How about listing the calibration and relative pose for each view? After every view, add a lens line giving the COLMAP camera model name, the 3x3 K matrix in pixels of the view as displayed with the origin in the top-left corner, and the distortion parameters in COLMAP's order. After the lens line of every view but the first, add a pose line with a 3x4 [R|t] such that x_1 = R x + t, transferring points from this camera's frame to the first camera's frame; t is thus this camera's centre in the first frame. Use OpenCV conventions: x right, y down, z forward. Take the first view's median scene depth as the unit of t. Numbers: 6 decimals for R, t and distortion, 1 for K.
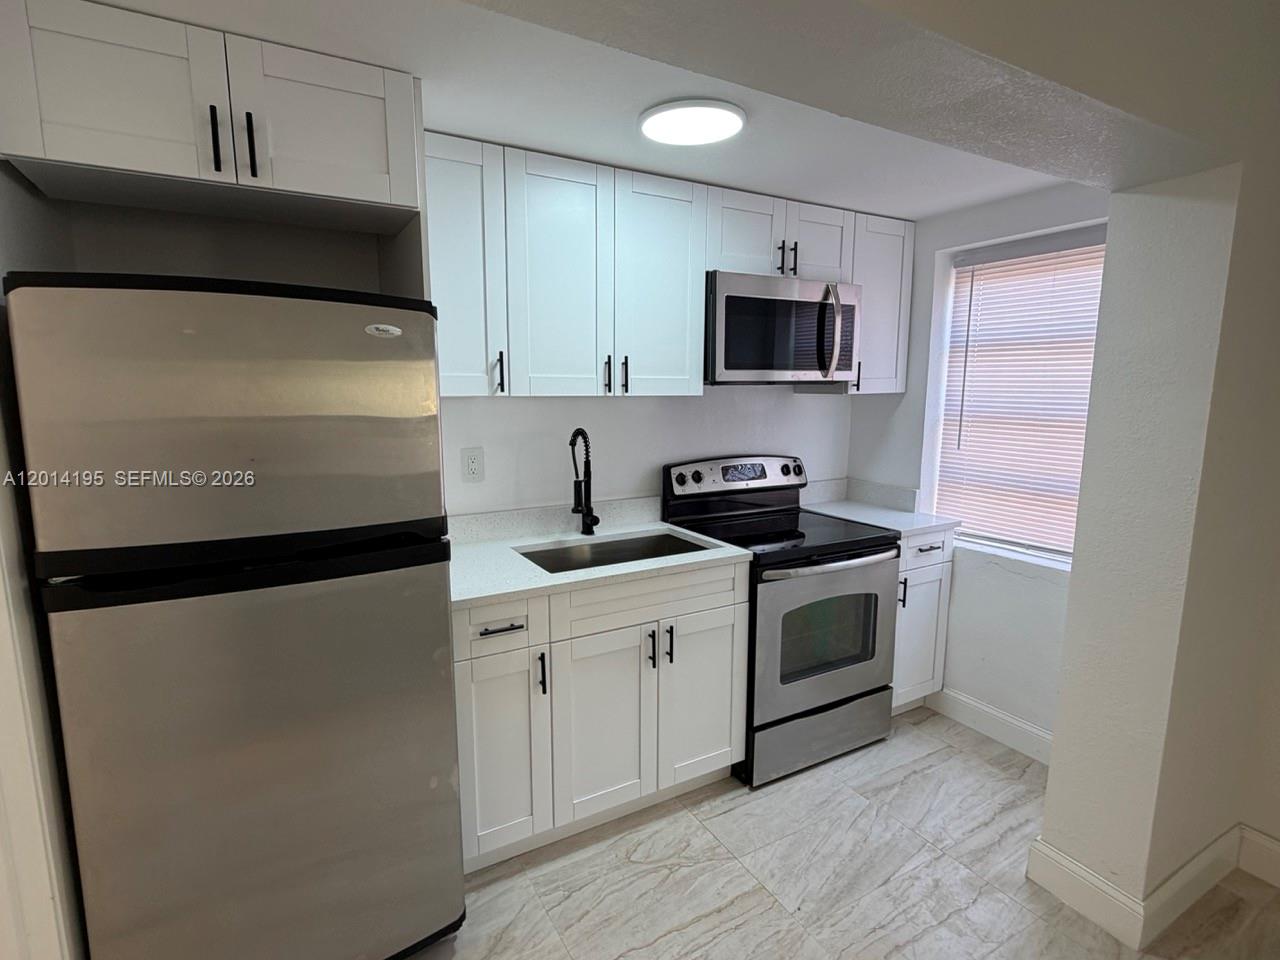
lens RADIAL K [[643.6, 0, 635.0], [0, 643.6, 481.6], [0, 0, 1]] dist [-0.003979, 0.000836]
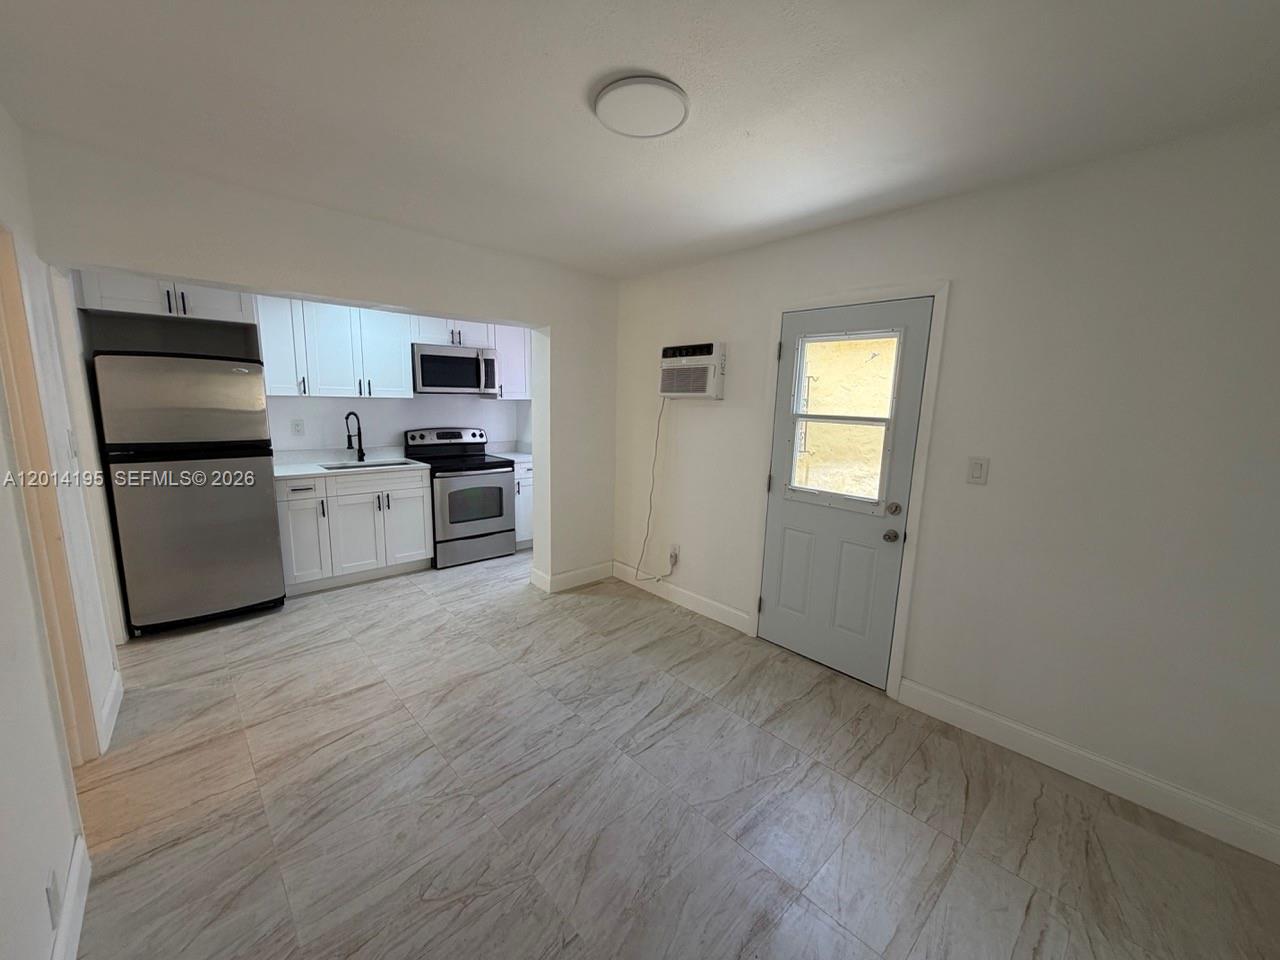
lens RADIAL K [[511.1, 0, 637.5], [0, 511.1, 480.5], [0, 0, 1]] dist [-0.002769, 0.001121]
pose [[0.973156, -0.016972, 0.229519, 0.525957], [0.013701, 0.999781, 0.015839, 0.158042], [-0.229737, -0.012269, 0.973175, -1.065771]]
